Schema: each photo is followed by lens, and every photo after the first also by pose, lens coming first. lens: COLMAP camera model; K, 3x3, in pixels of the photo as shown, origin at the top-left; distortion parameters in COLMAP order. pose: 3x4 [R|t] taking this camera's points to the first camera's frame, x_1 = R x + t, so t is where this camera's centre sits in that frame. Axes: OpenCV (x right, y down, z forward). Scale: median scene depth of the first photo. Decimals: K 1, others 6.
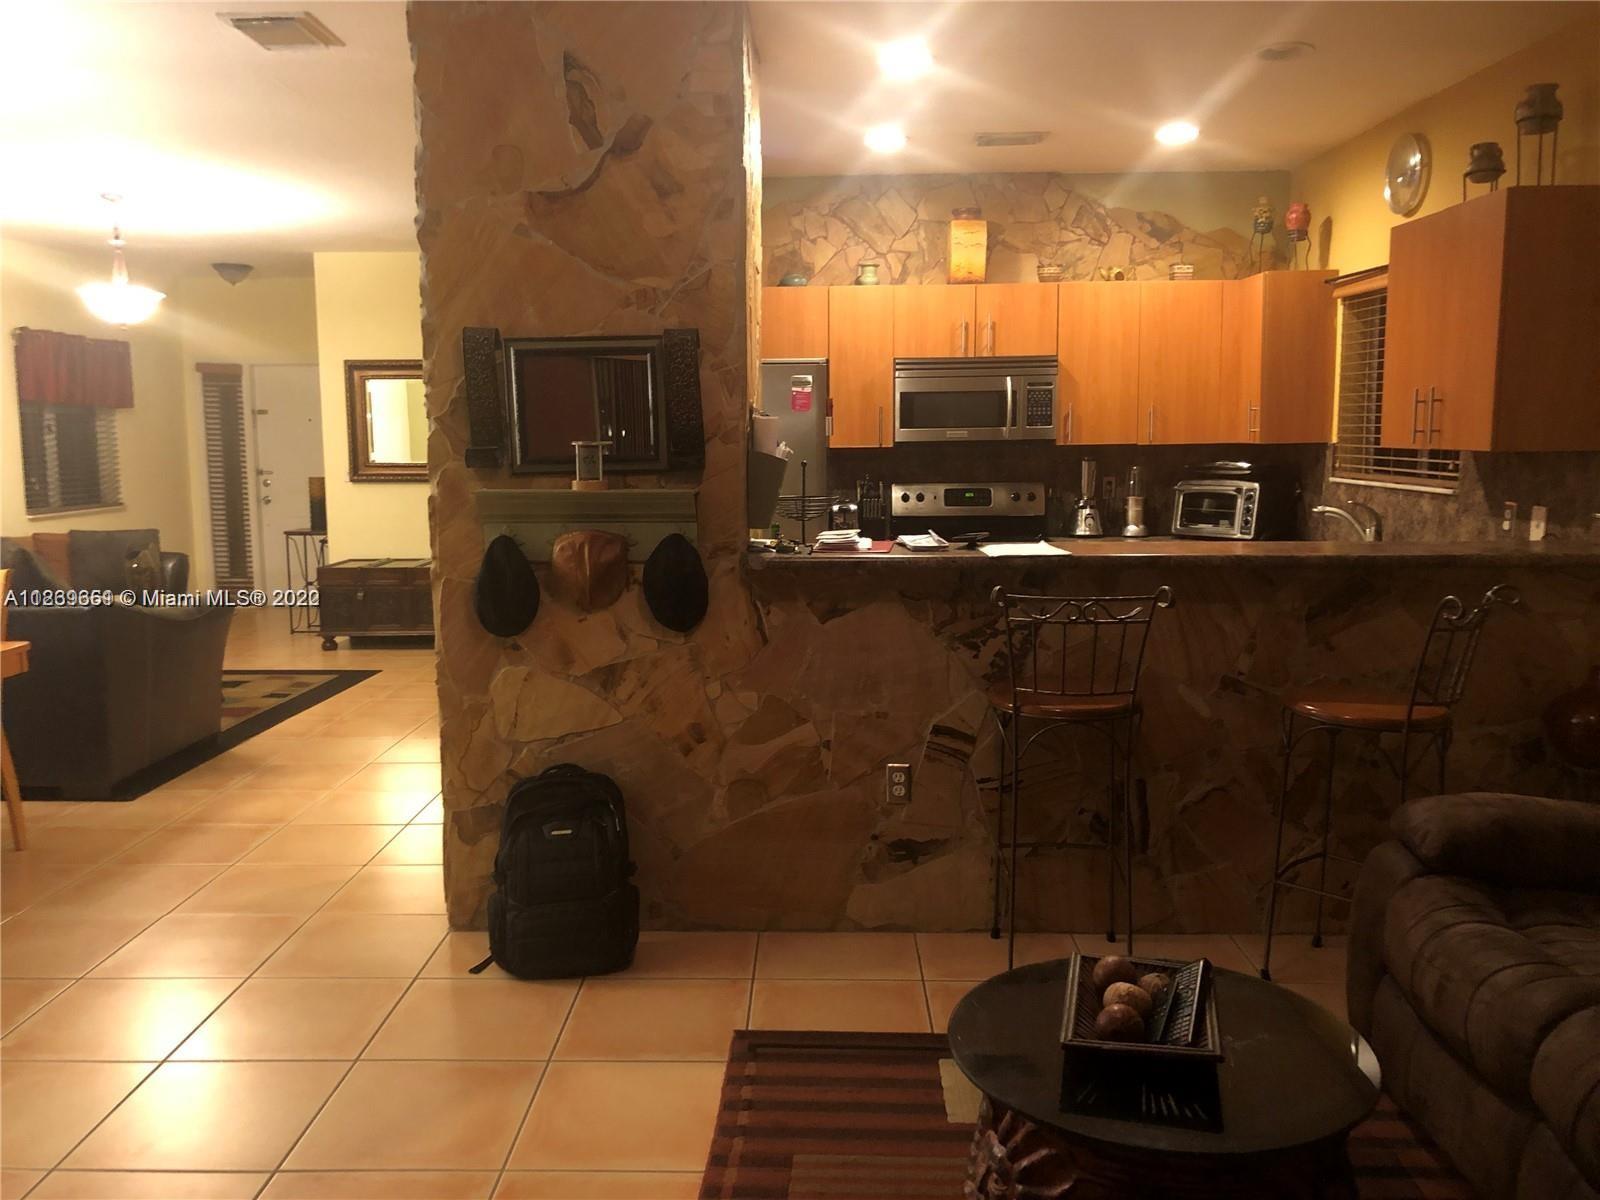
lens RADIAL K [[1298.1, 0, 798.7], [0, 1298.1, 596.1], [0, 0, 1]] dist [0.038917, -0.053458]
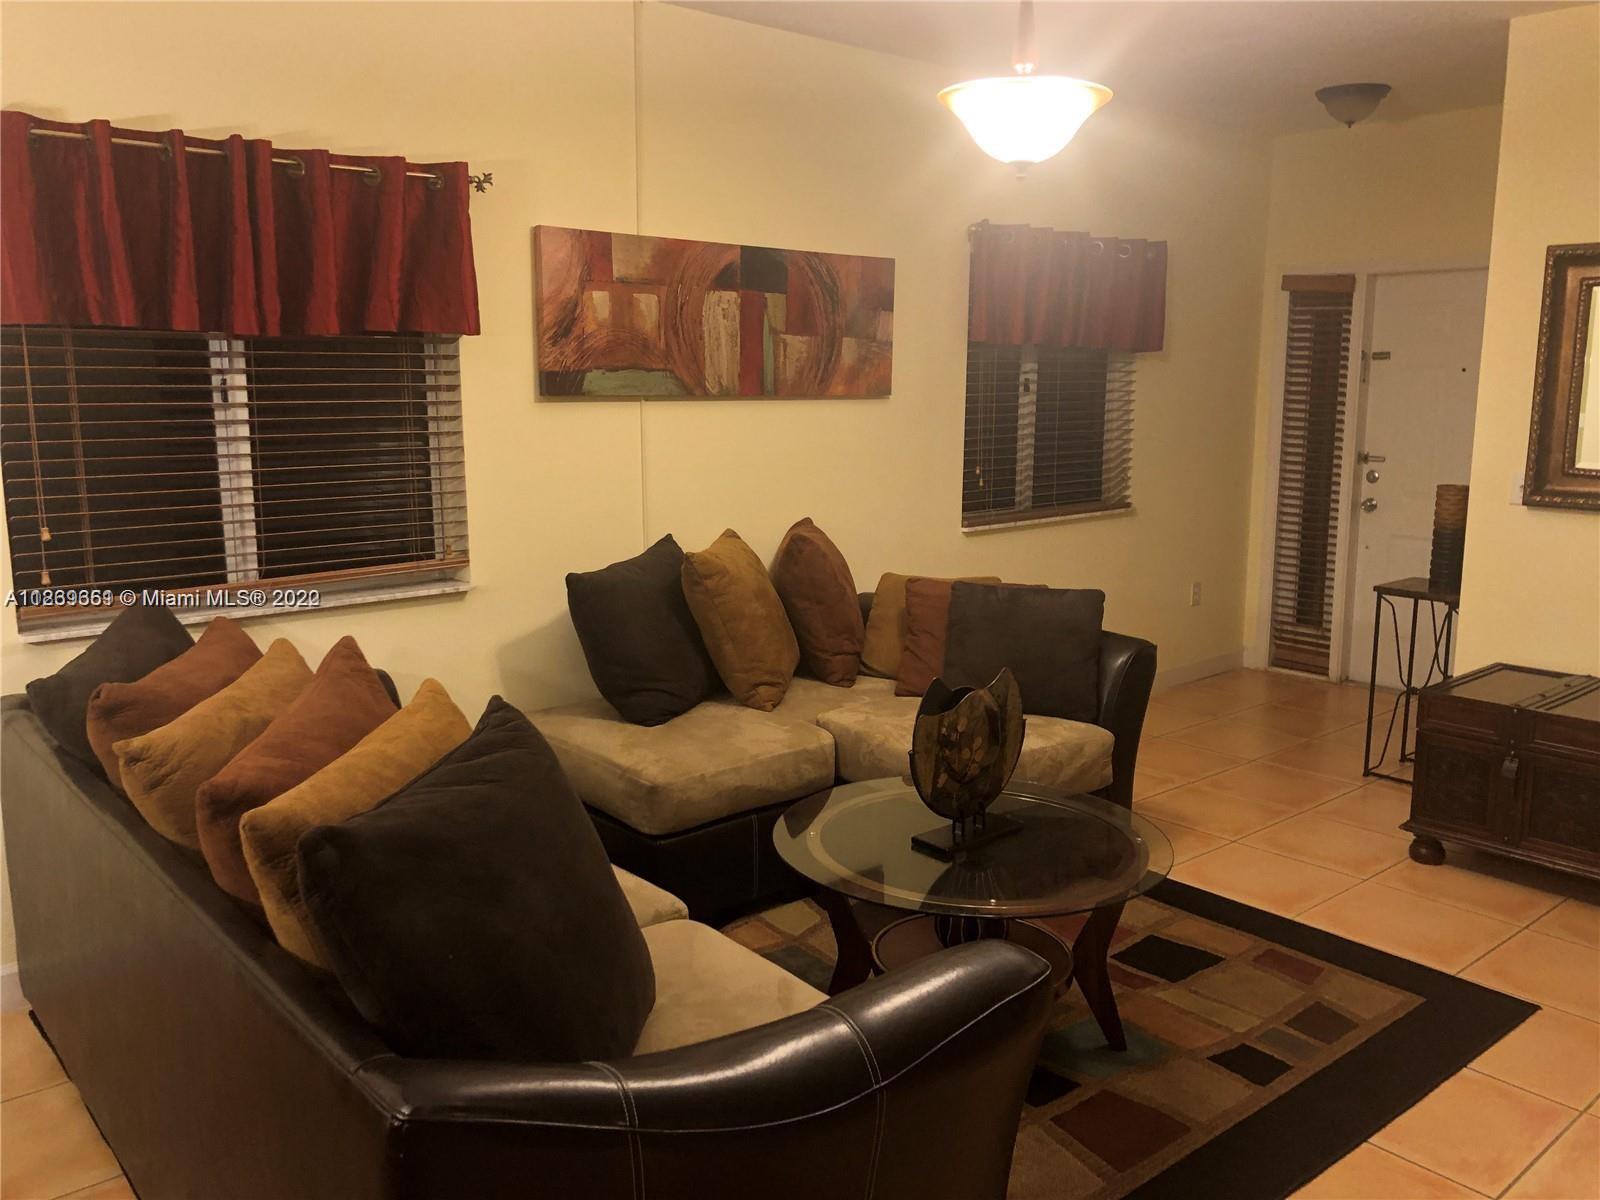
lens RADIAL K [[1298.1, 0, 801.1], [0, 1298.1, 586.5], [0, 0, 1]] dist [0.038917, -0.053458]
pose [[0.669879, 0.126437, -0.731625, -0.344206], [-0.097448, 0.991842, 0.082183, -0.146485], [0.736048, 0.016242, 0.676735, 0.990854]]
